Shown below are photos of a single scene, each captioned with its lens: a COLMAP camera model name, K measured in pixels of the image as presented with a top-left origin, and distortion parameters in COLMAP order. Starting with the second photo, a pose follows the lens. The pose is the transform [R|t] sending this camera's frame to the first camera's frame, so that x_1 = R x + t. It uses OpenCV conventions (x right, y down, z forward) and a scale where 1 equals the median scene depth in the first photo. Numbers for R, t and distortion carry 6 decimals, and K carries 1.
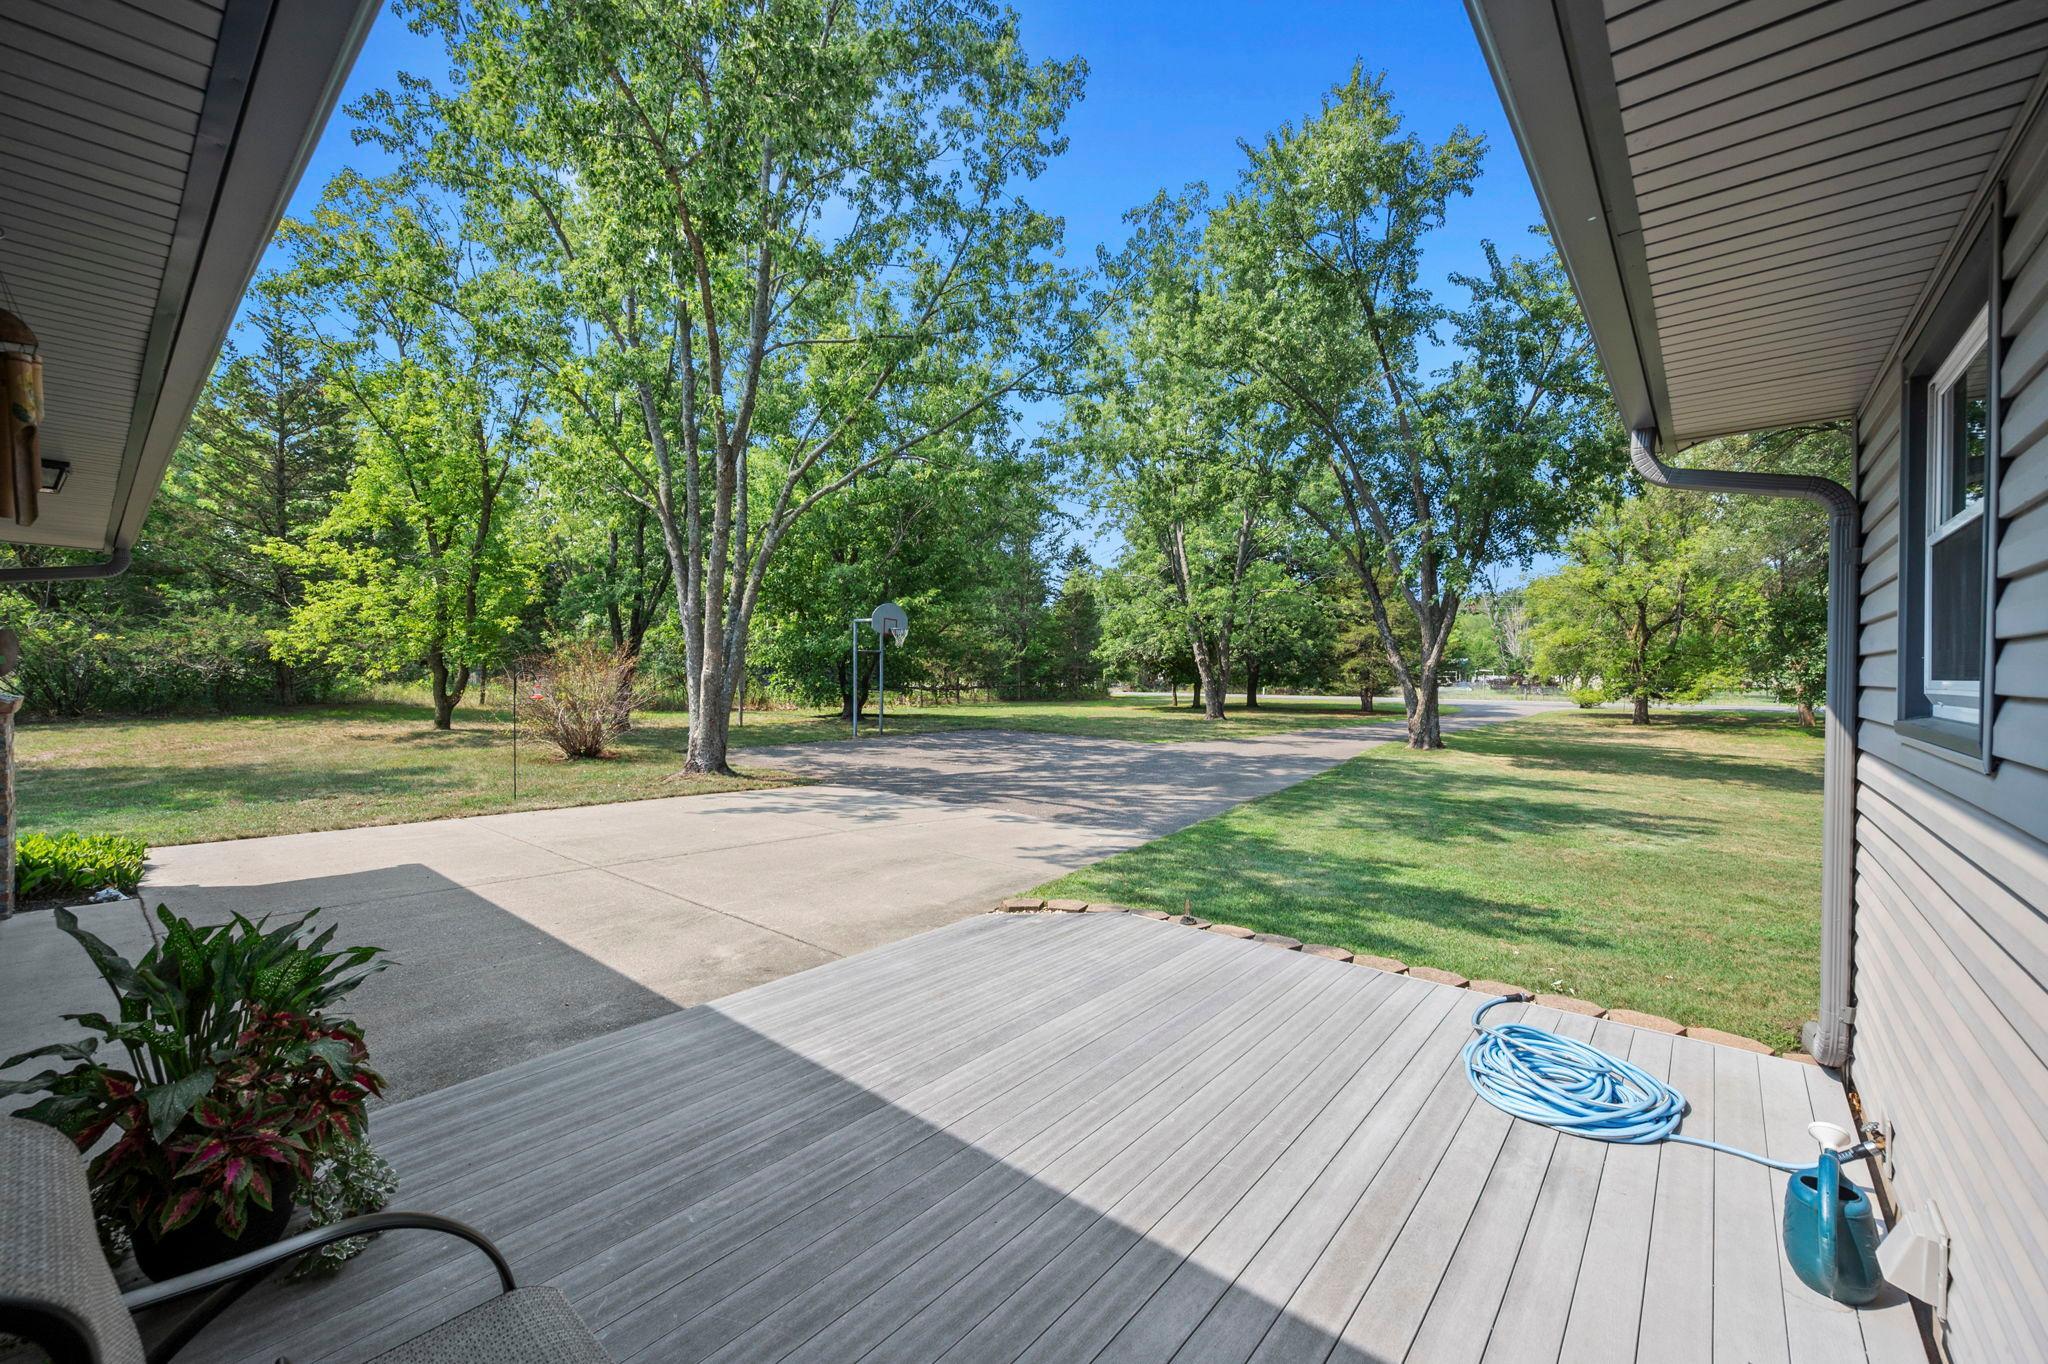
lens RADIAL K [[811.6, 0, 1024.0], [0, 811.6, 682.0], [0, 0, 1]] dist [0.000916, -0.000004]
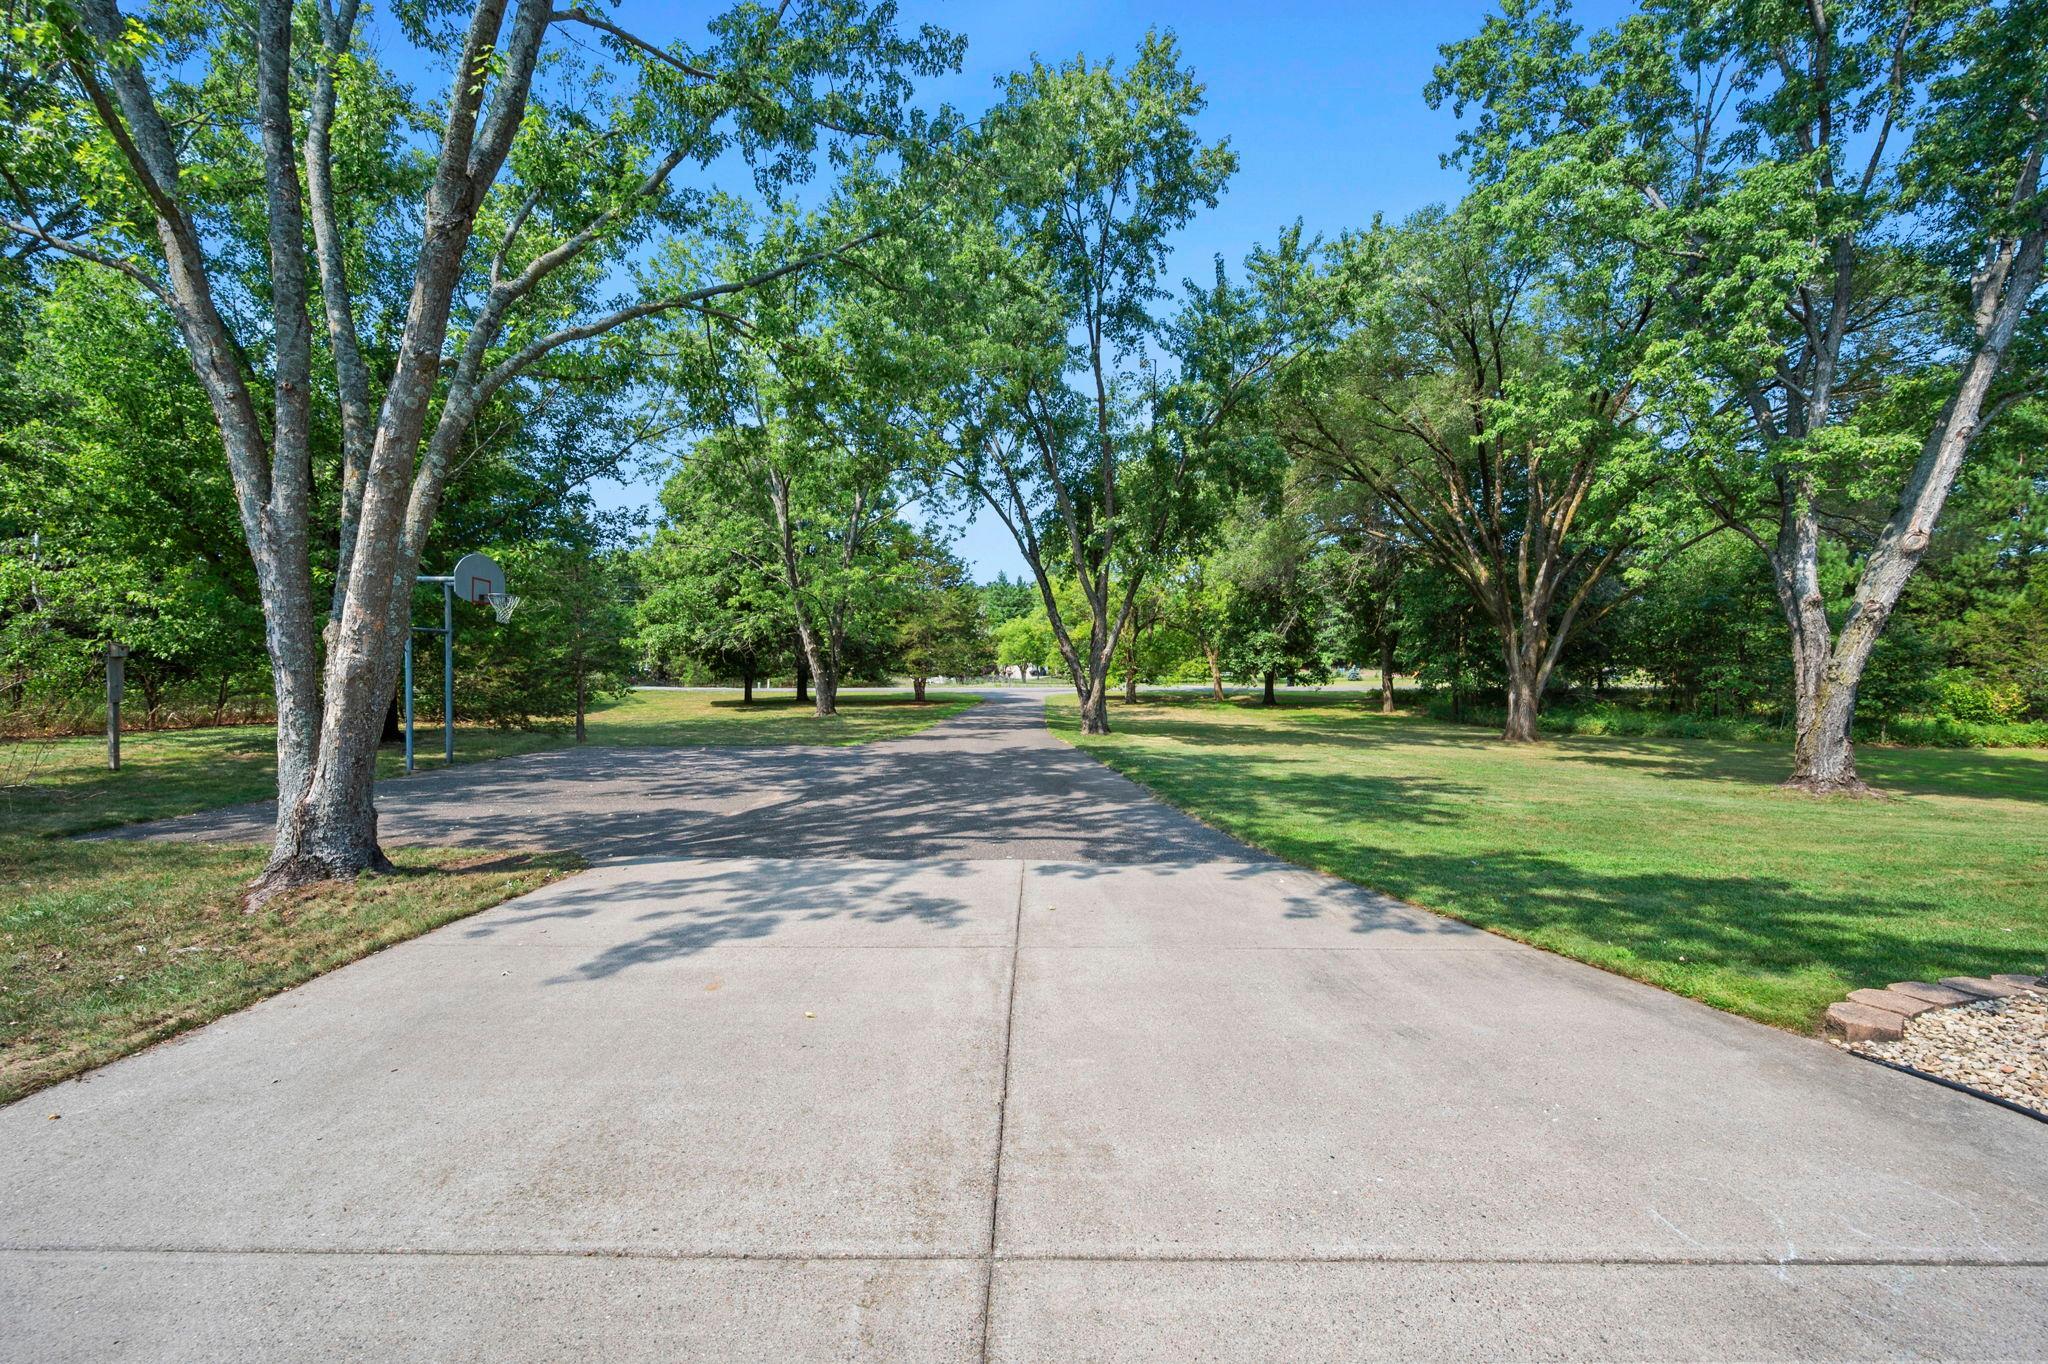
lens RADIAL K [[811.6, 0, 1024.0], [0, 811.6, 682.0], [0, 0, 1]] dist [0.000916, -0.000004]
pose [[0.777290, -0.019717, 0.628834, -0.204849], [0.014125, 0.999804, 0.013889, -0.000076], [-0.628984, -0.001914, 0.777416, 0.212972]]
